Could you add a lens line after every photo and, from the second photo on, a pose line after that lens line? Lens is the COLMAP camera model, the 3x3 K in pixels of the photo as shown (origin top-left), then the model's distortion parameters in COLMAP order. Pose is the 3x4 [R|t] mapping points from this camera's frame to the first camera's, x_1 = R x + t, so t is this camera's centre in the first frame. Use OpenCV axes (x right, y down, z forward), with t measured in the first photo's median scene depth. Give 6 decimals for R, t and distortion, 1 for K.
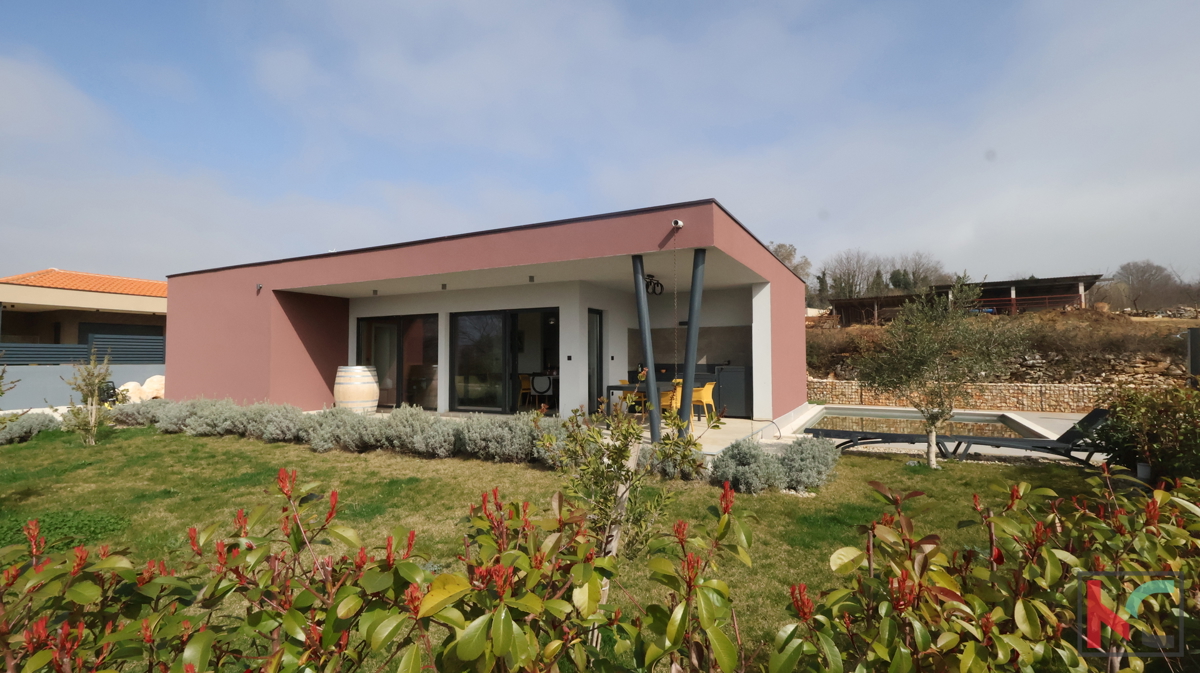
lens RADIAL K [[555.1, 0, 600.0], [0, 555.1, 336.5], [0, 0, 1]] dist [0.000235, 0.001054]
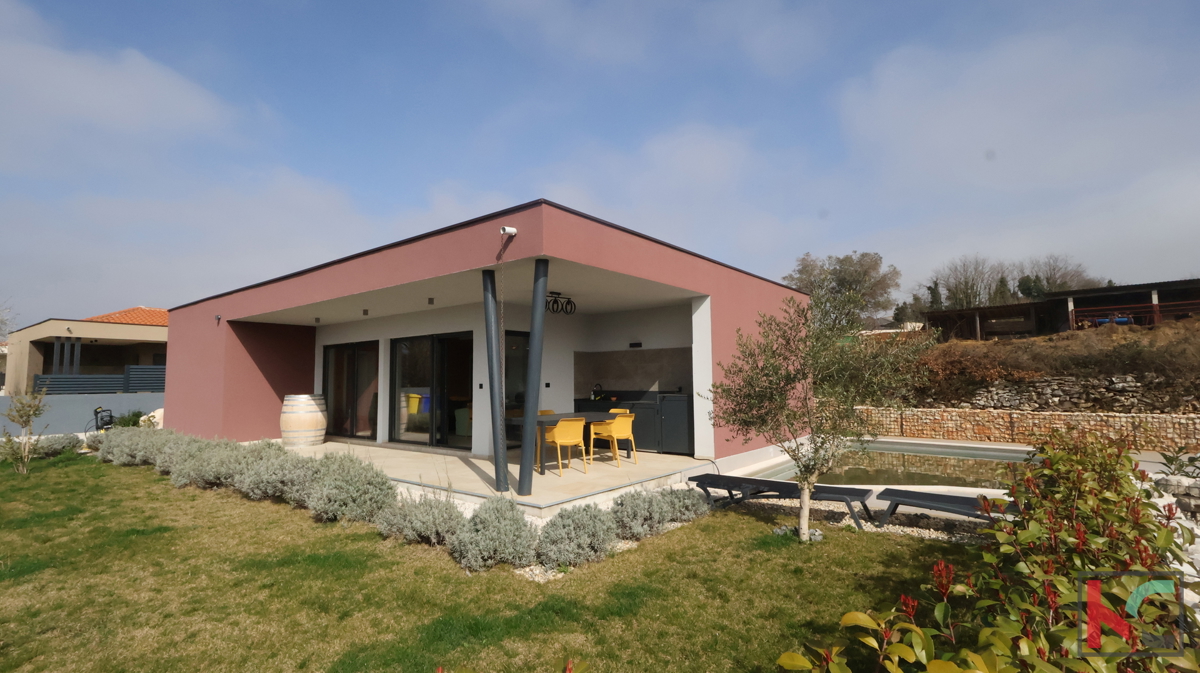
lens RADIAL K [[555.1, 0, 600.0], [0, 555.1, 336.5], [0, 0, 1]] dist [0.000235, 0.001054]
pose [[0.982197, -0.021828, -0.186581, 0.225176], [0.014850, 0.999140, -0.038714, -0.003552], [0.187265, 0.035254, 0.981677, 0.103009]]
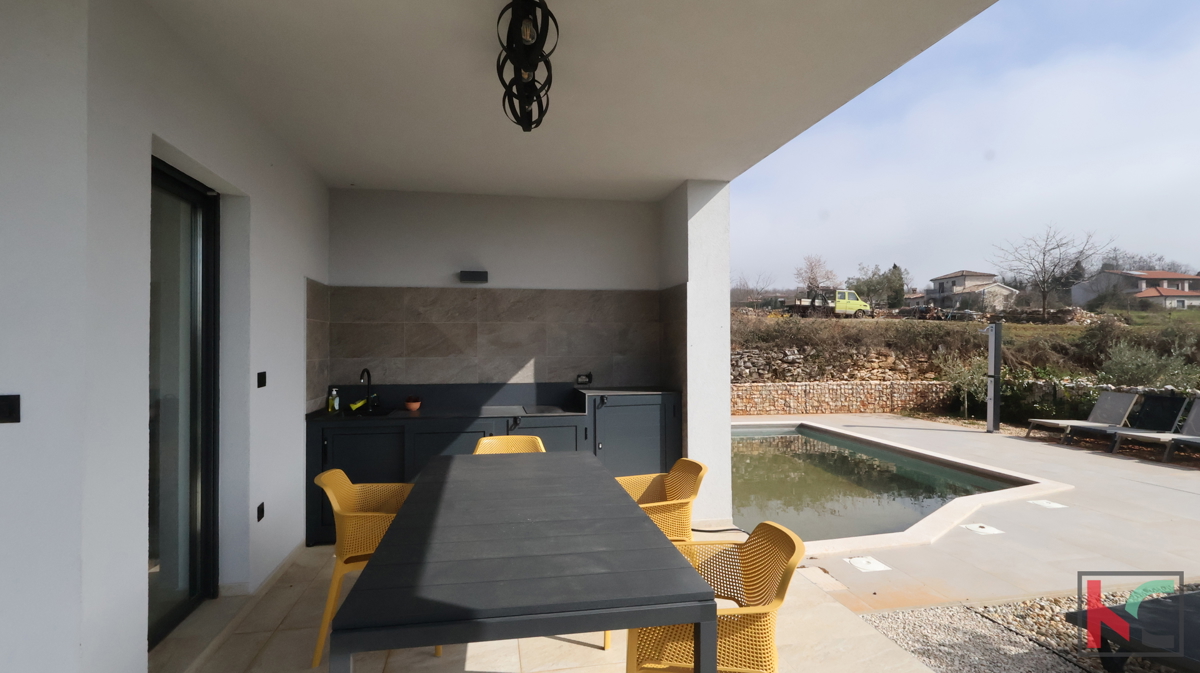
lens RADIAL K [[555.1, 0, 600.0], [0, 555.1, 336.5], [0, 0, 1]] dist [0.000235, 0.001054]
pose [[0.775458, 0.009860, 0.631323, -0.016612], [-0.024501, 0.999595, 0.014483, 0.008176], [-0.630924, -0.026699, 0.775385, 0.560787]]
